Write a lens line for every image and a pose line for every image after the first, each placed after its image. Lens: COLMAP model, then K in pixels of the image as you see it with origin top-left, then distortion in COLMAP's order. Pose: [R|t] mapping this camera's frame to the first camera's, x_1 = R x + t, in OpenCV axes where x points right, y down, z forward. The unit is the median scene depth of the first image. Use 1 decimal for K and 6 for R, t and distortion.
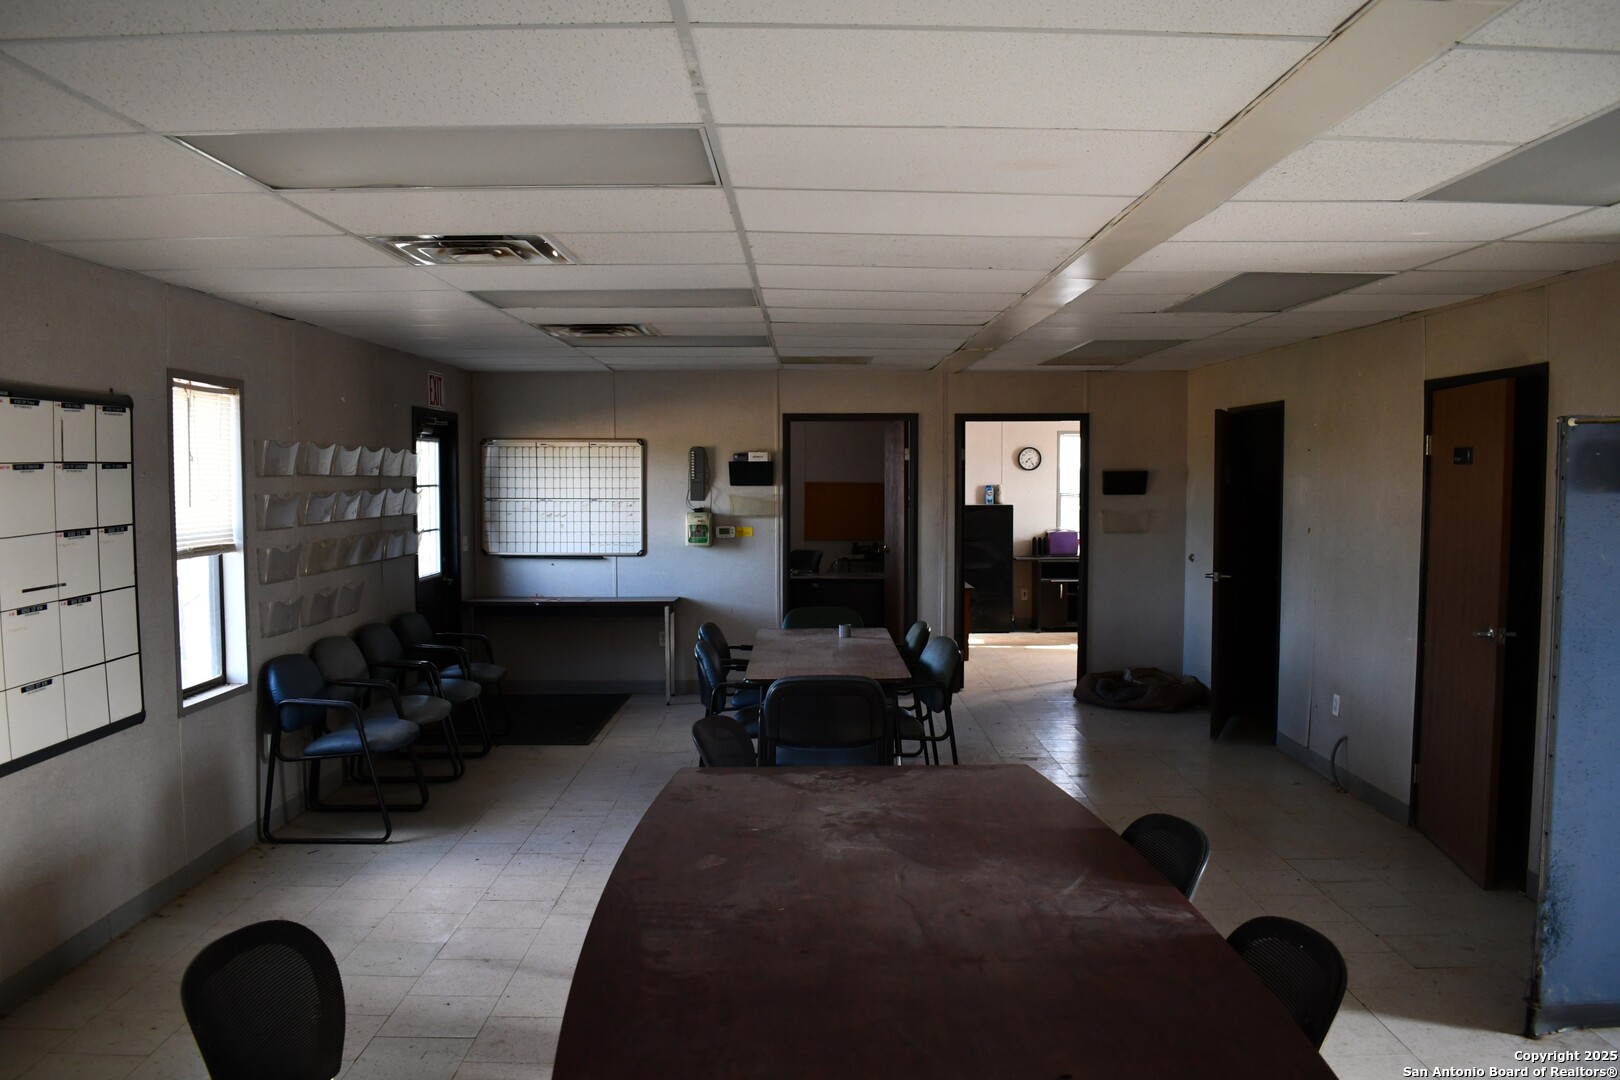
lens RADIAL K [[1245.9, 0, 811.4], [0, 1245.9, 541.9], [0, 0, 1]] dist [-0.001916, -0.005884]
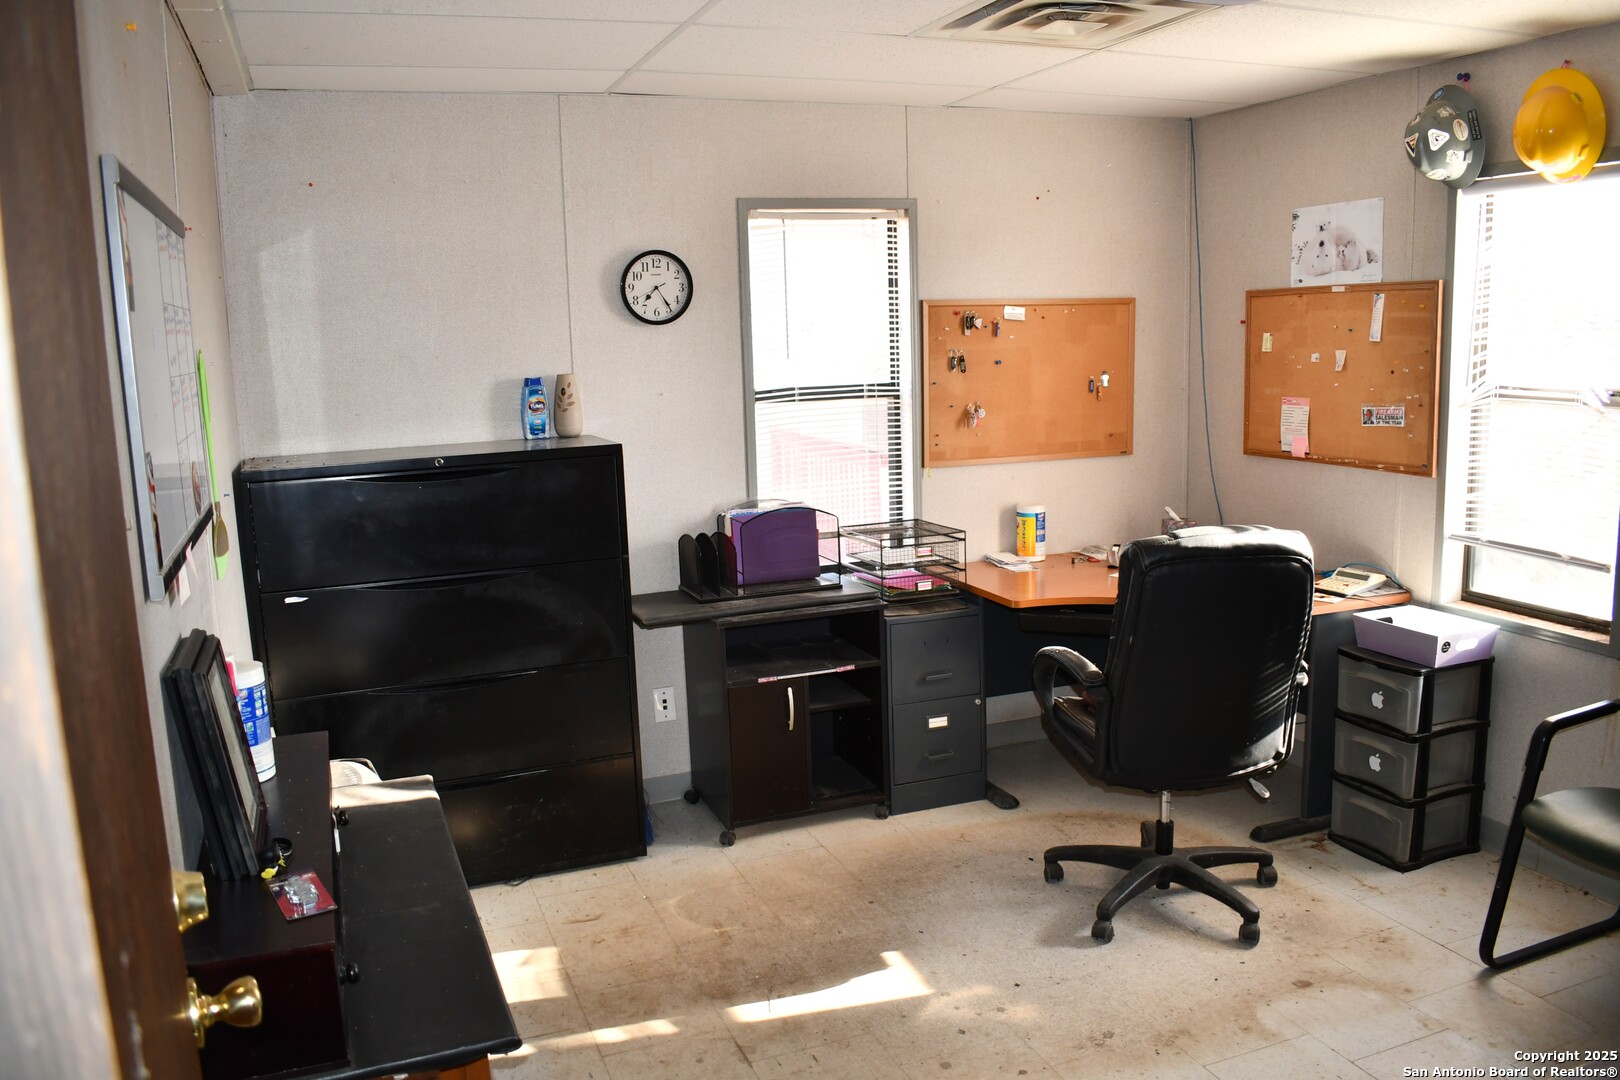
lens RADIAL K [[1245.9, 0, 810.7], [0, 1245.9, 535.0], [0, 0, 1]] dist [-0.001916, -0.005884]
pose [[0.929858, -0.086239, 0.357670, 0.093653], [0.046514, 0.991896, 0.118233, -0.040314], [-0.364968, -0.093303, 0.926333, 0.691573]]
